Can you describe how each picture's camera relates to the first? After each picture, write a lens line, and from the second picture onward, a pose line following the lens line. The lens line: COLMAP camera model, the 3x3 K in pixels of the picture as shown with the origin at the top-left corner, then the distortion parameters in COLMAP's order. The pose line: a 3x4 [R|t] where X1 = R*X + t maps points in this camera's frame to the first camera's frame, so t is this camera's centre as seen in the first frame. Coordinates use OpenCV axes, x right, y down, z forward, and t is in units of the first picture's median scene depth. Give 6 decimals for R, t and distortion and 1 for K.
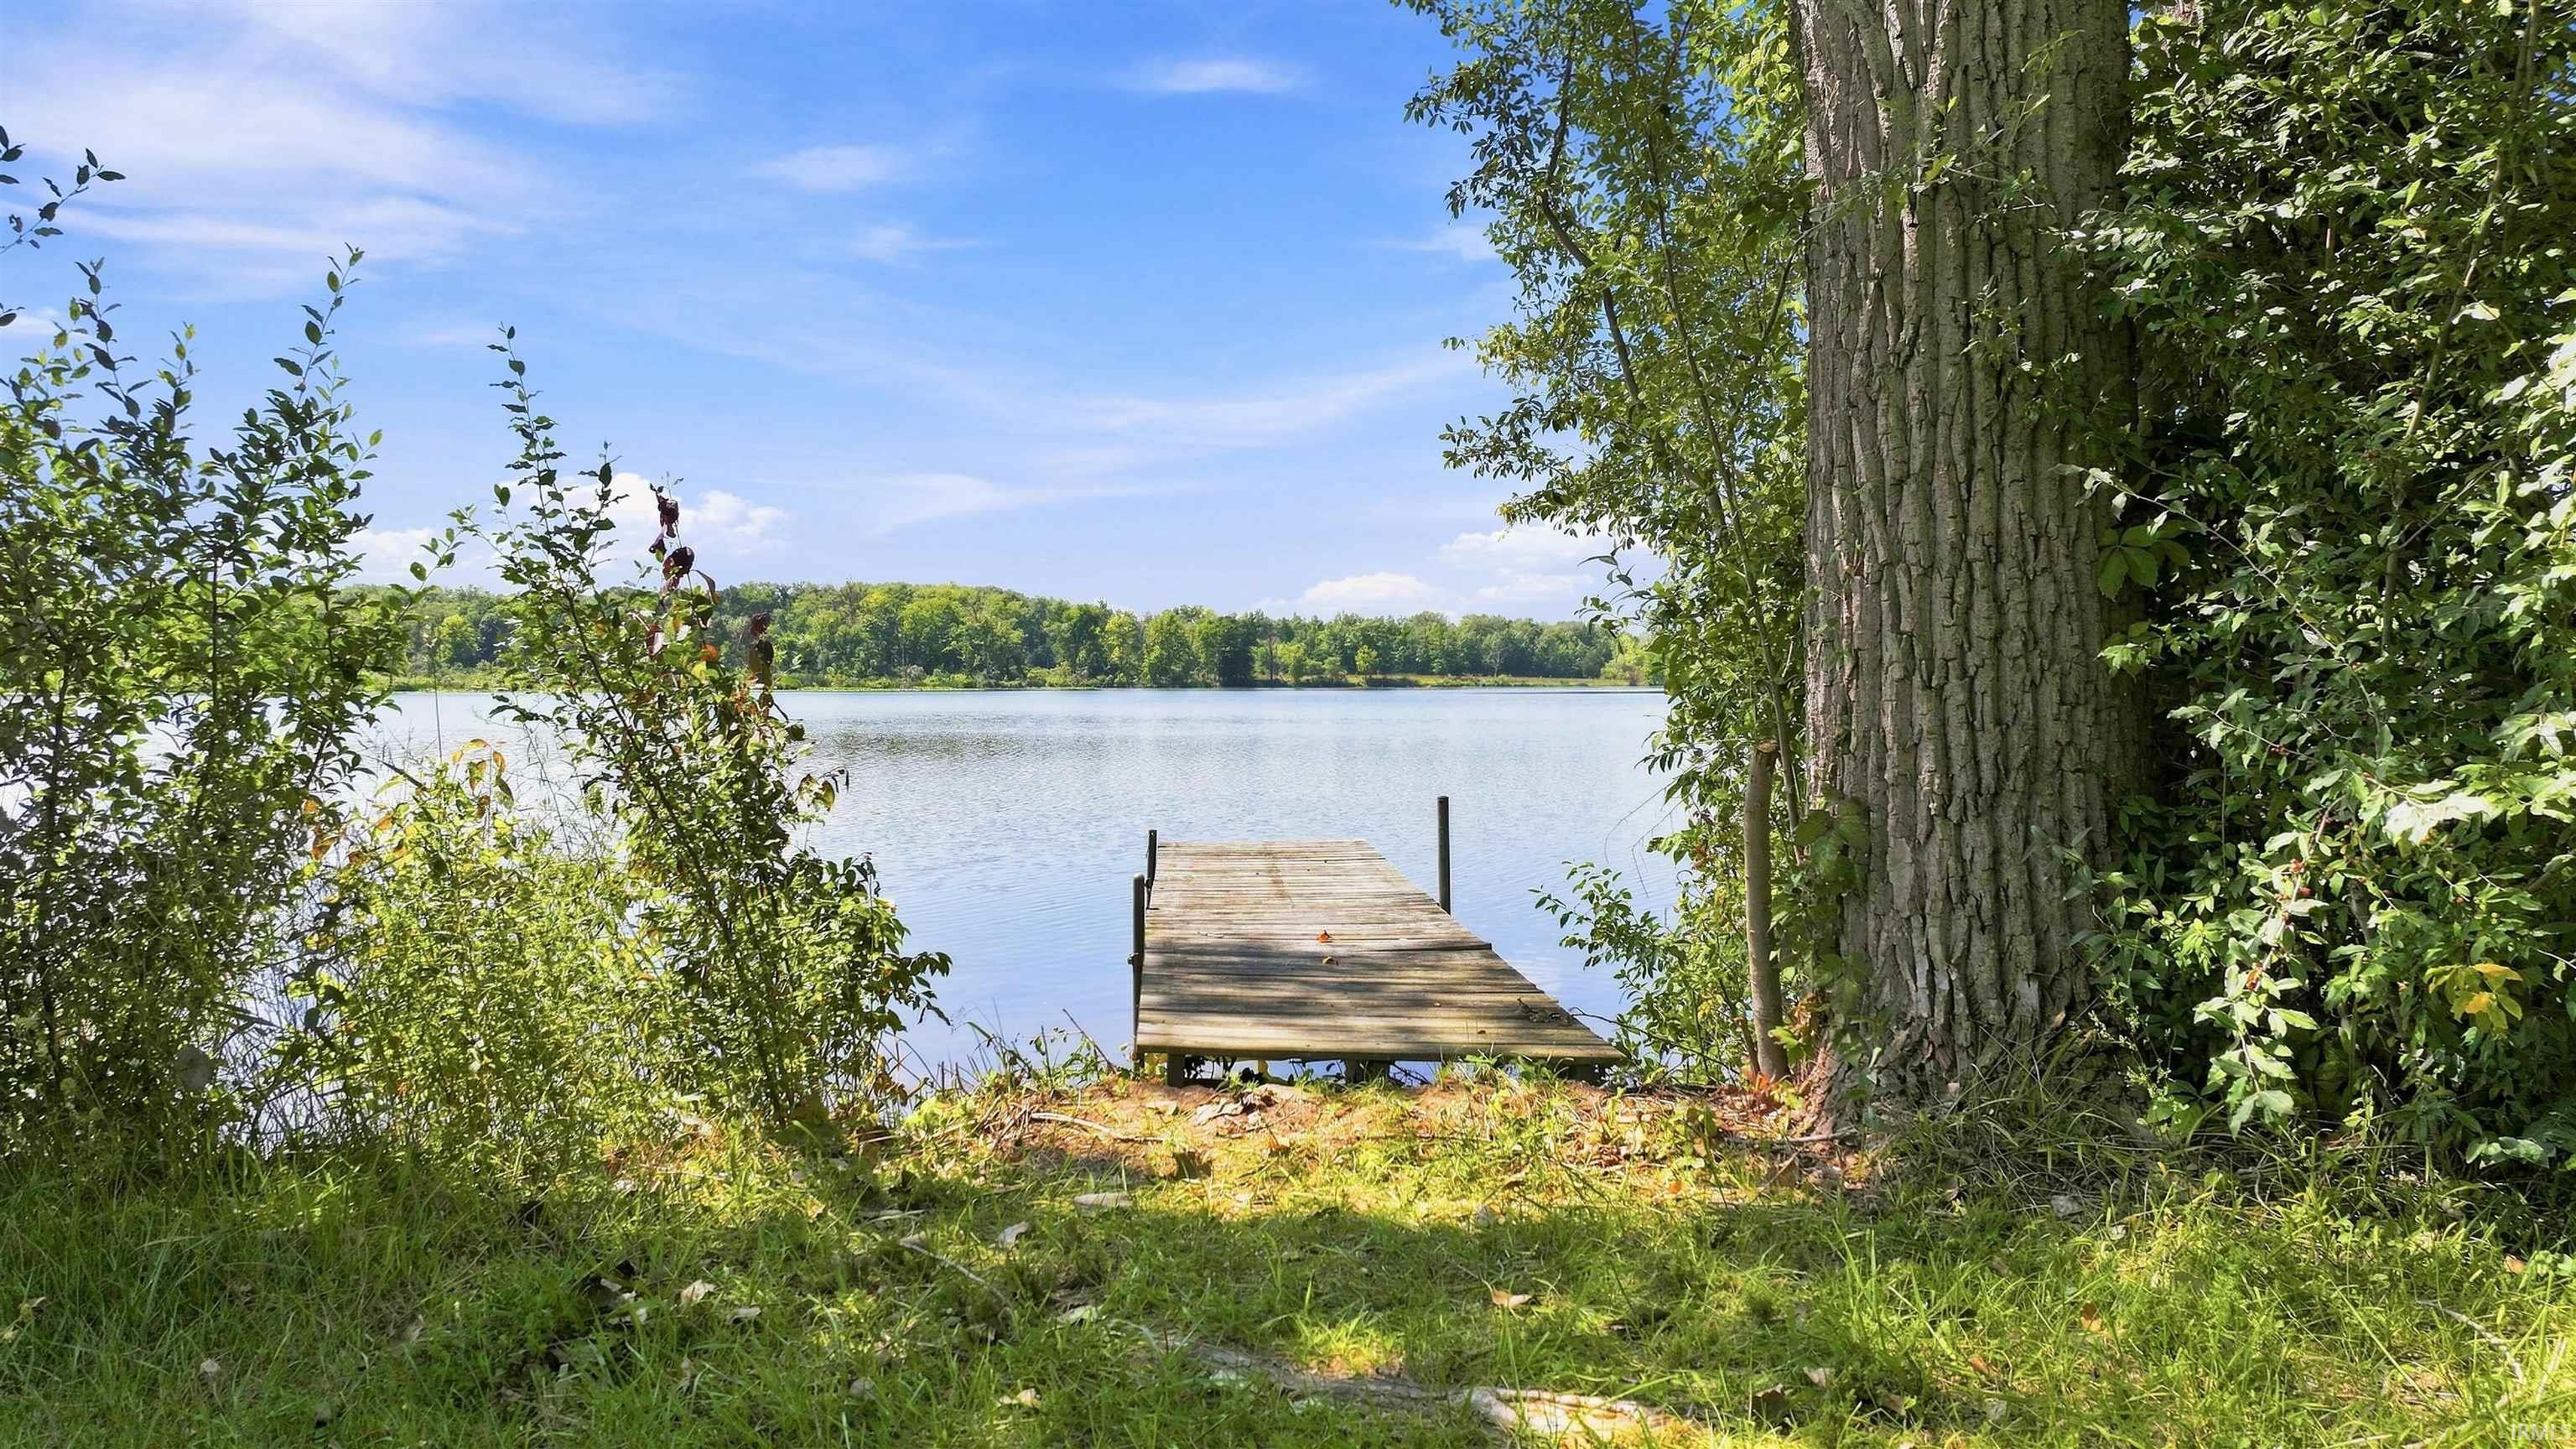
lens RADIAL K [[1758.4, 0, 1288.0], [0, 1758.4, 724.5], [0, 0, 1]] dist [0.125959, 0.002672]
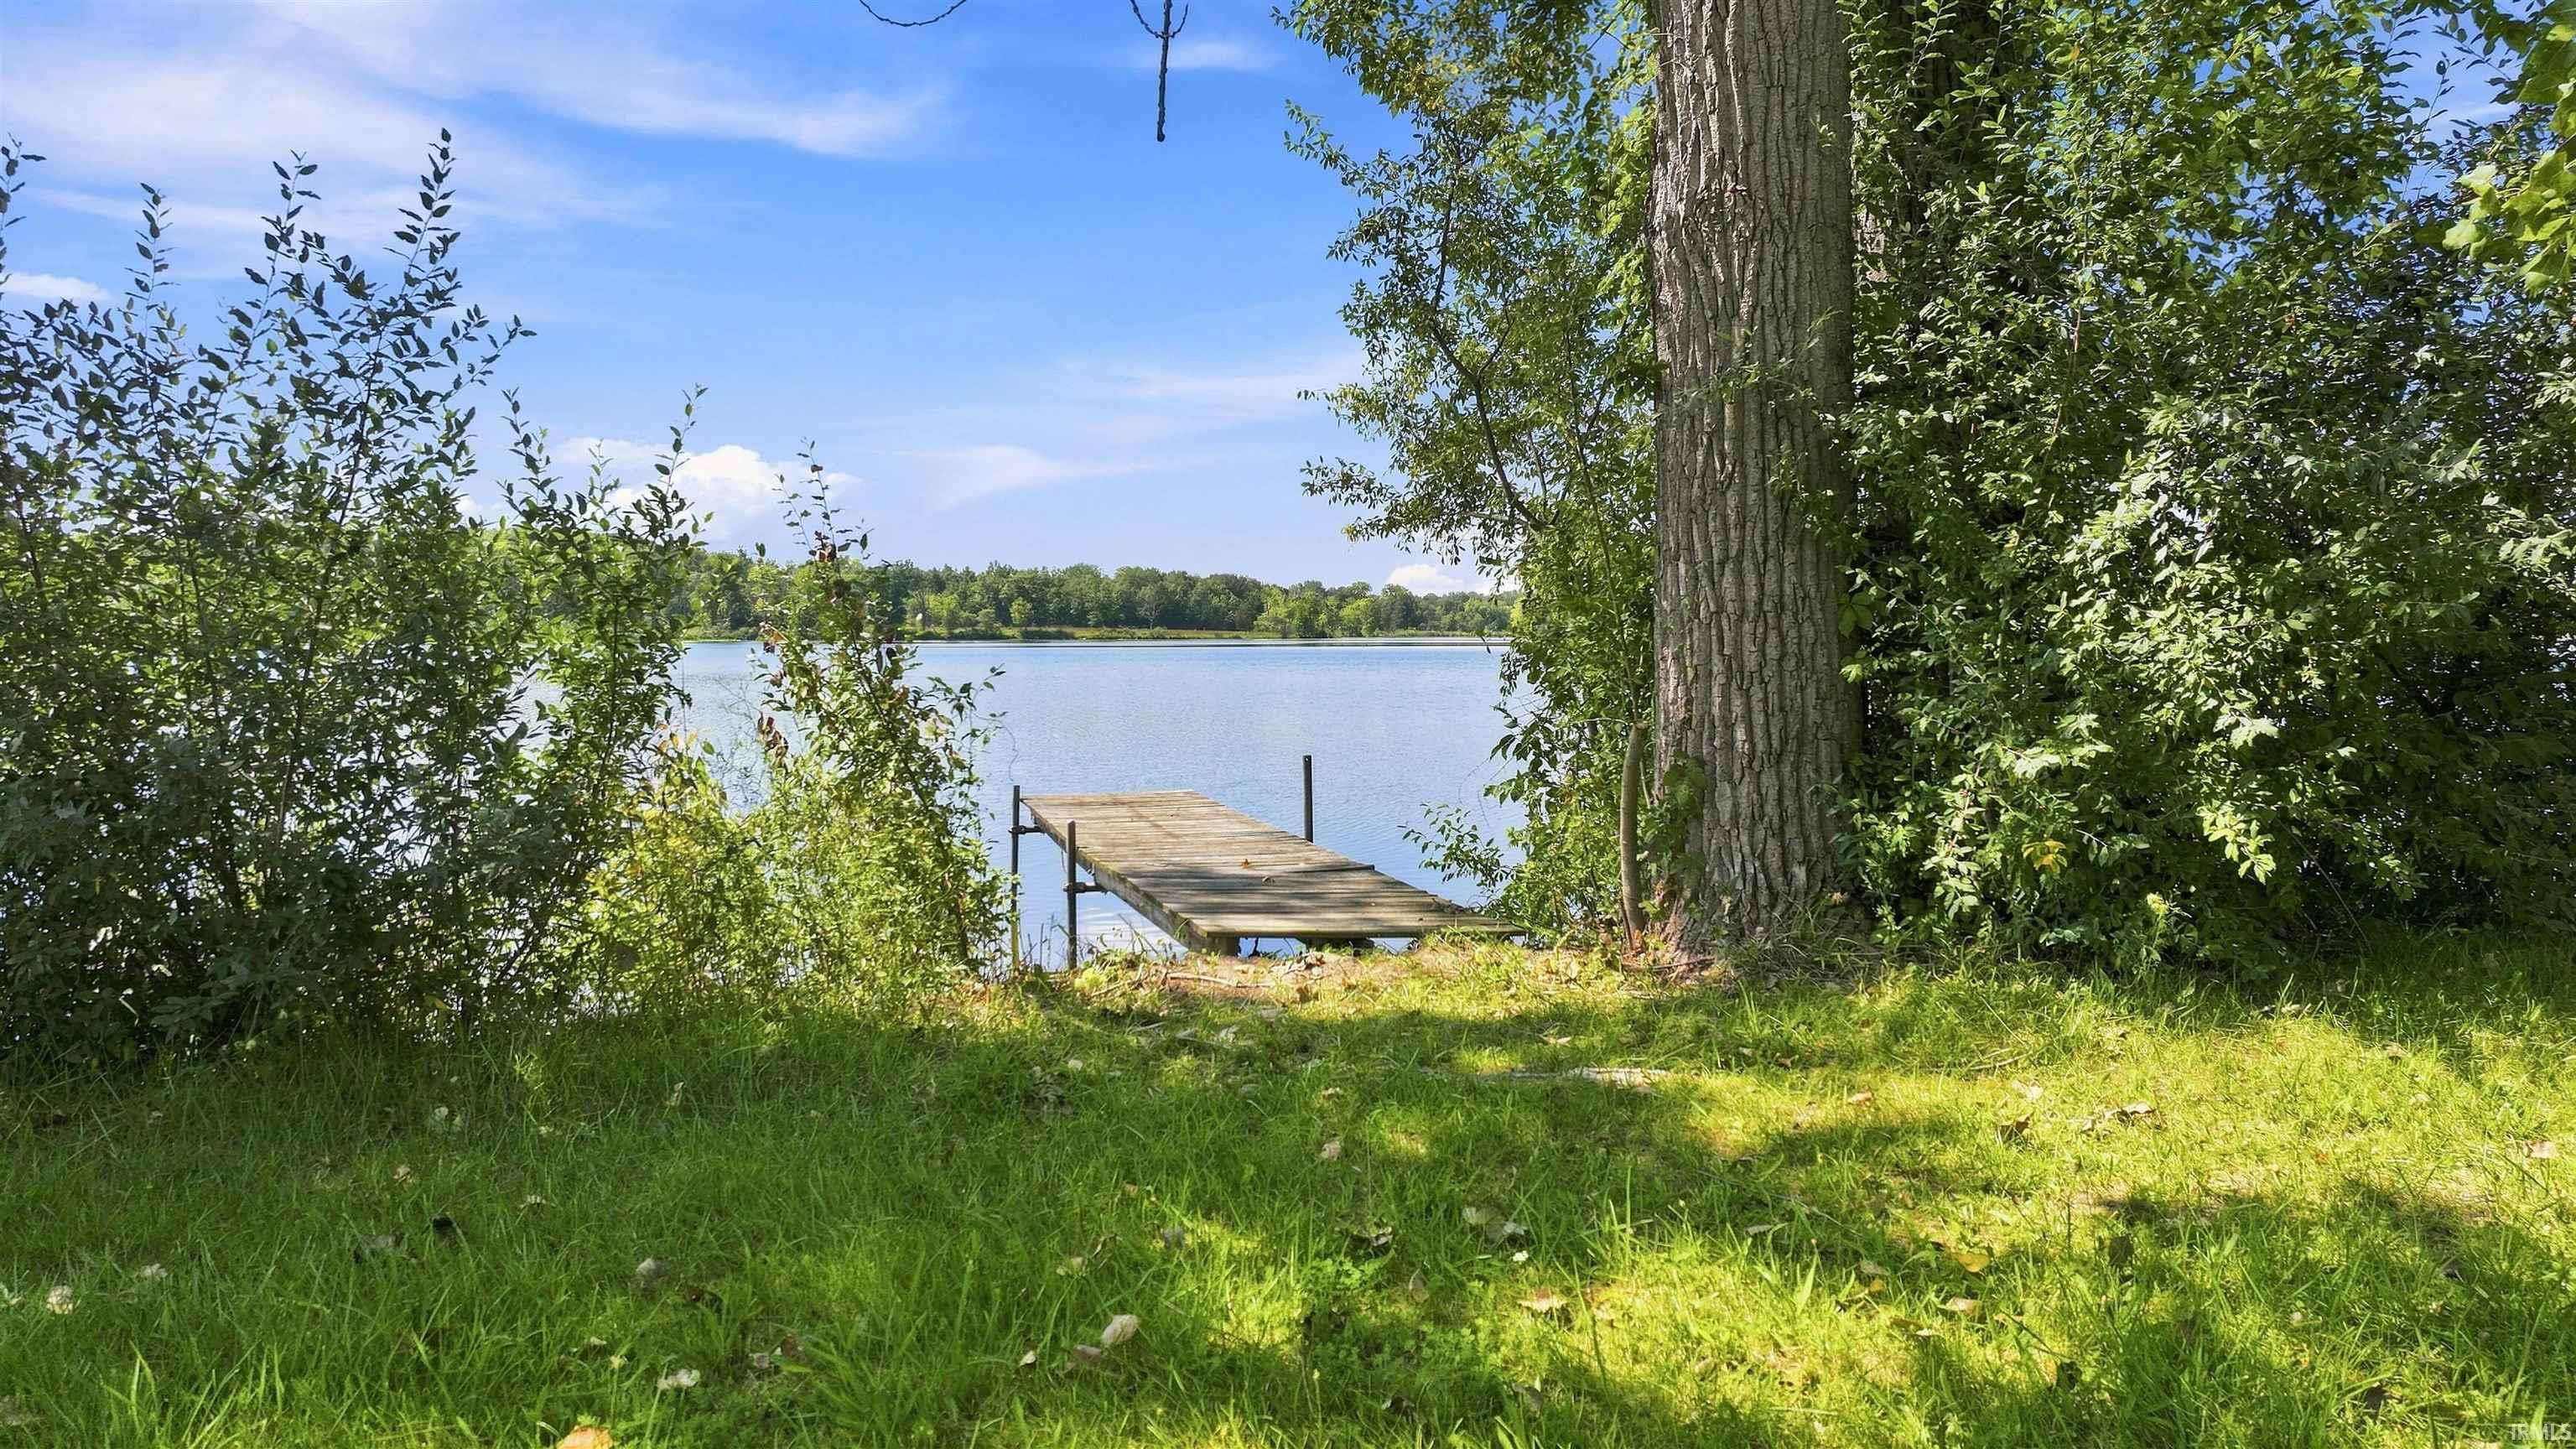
lens RADIAL K [[1762.8, 0, 1288.0], [0, 1762.8, 724.5], [0, 0, 1]] dist [0.286937, 0.000544]
pose [[0.981230, -0.010247, 0.192570, -0.366270], [0.005129, 0.999621, 0.027056, -0.035185], [-0.192775, -0.025560, 0.980910, -0.533906]]
